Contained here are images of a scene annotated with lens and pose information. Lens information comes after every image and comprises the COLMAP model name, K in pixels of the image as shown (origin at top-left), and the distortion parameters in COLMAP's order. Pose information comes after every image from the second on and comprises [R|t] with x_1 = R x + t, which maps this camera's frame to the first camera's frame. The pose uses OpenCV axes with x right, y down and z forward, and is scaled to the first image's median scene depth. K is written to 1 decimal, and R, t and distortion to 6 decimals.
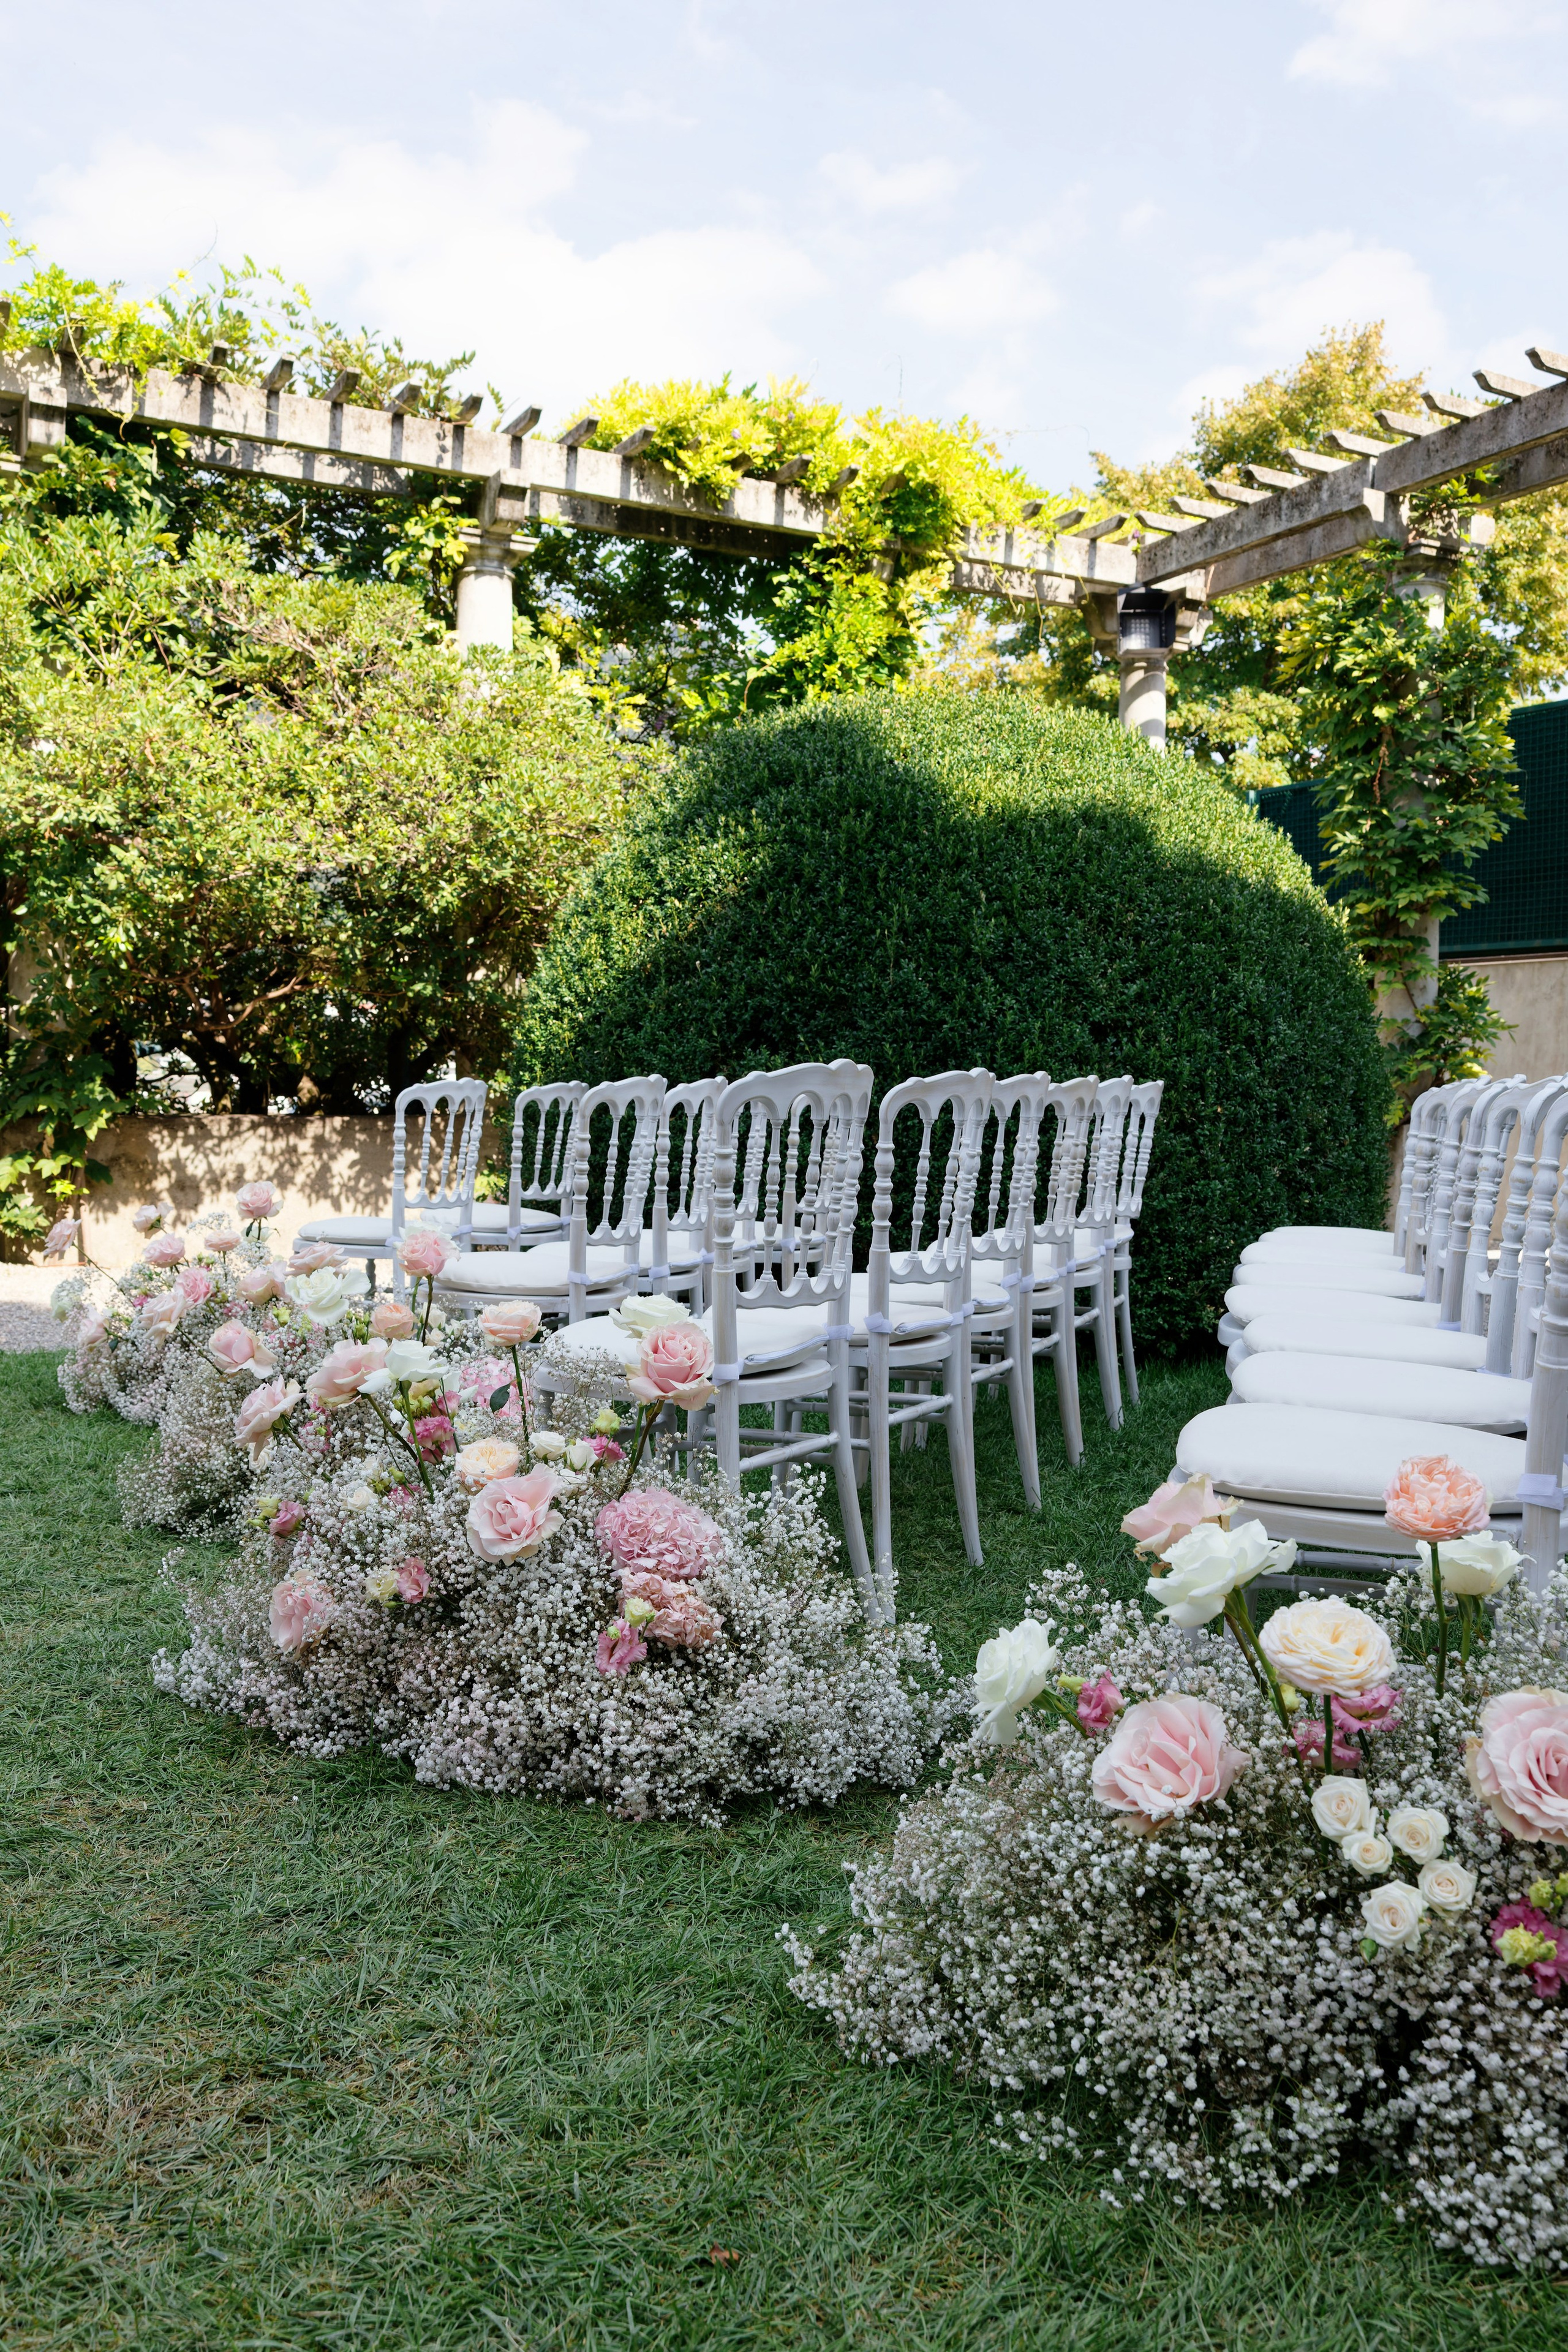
lens RADIAL K [[1885.3, 0, 789.2], [0, 1885.3, 1176.9], [0, 0, 1]] dist [0.010650, 0.018866]
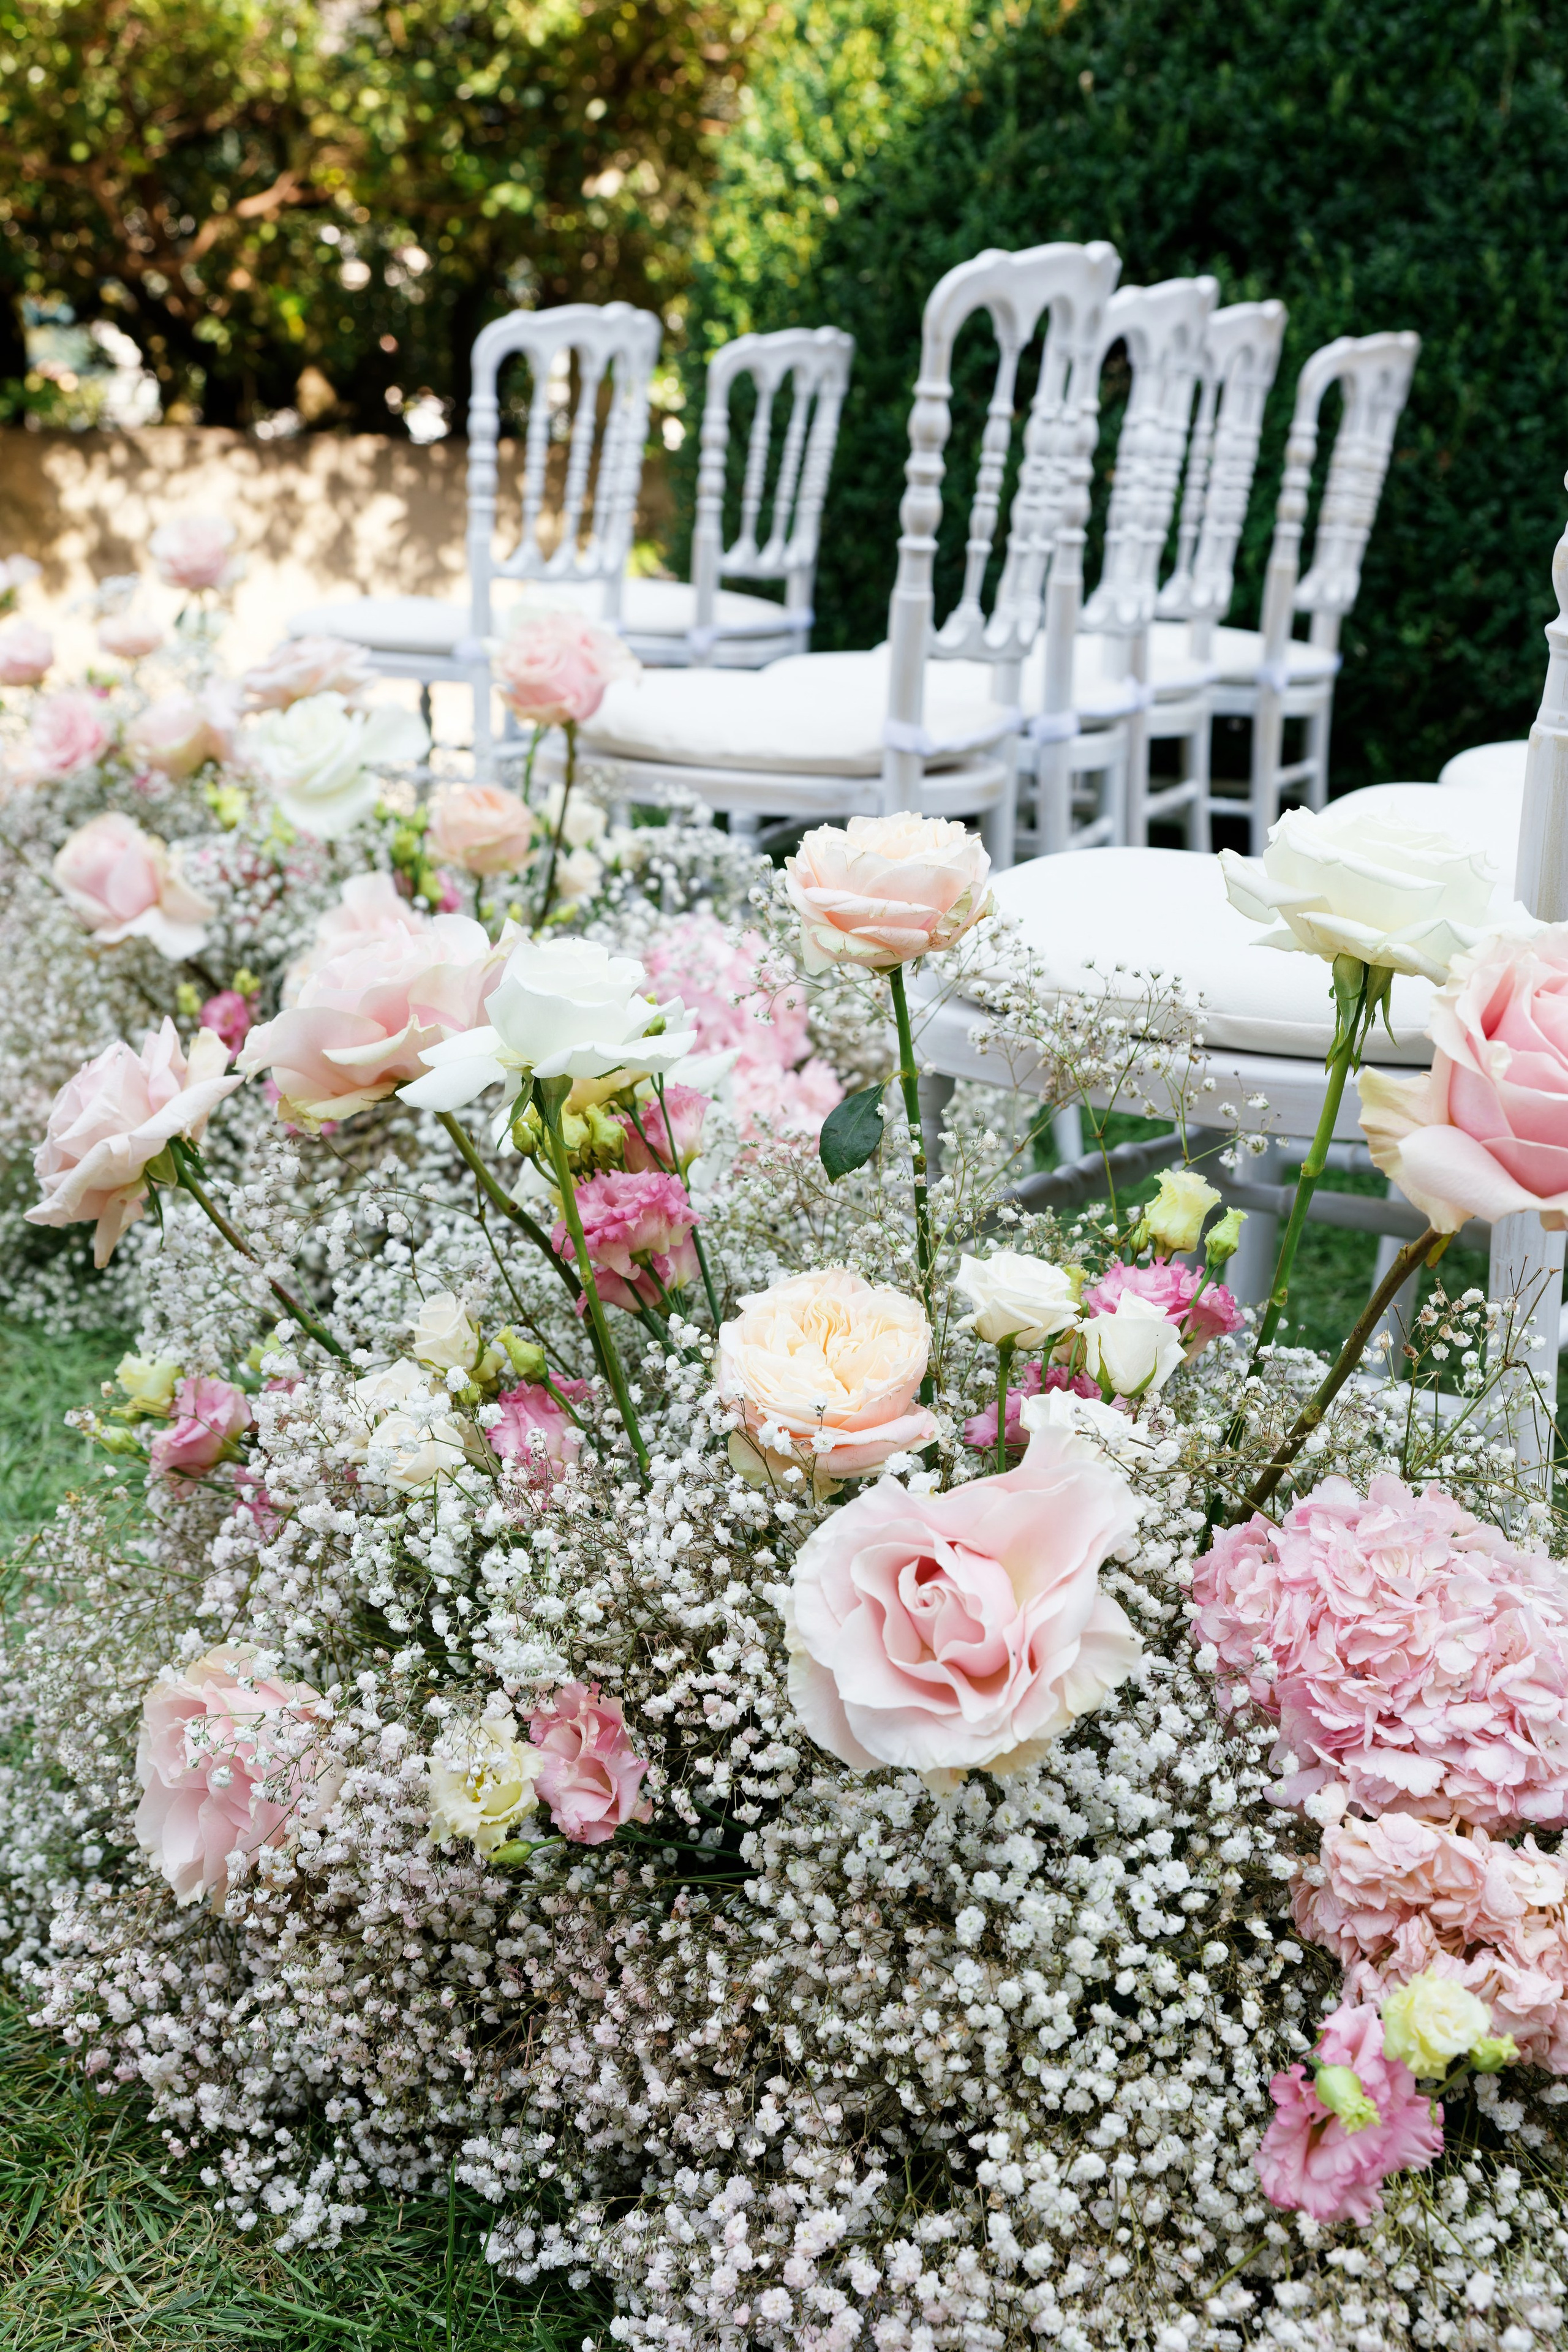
lens RADIAL K [[2810.4, 0, 784.5], [0, 2810.4, 1179.8], [0, 0, 1]] dist [0.034215, 0.000000]
pose [[0.995467, 0.040143, -0.086216, -0.048874], [-0.021185, 0.977373, 0.210460, 0.011084], [0.092714, -0.207680, 0.973793, 0.215849]]
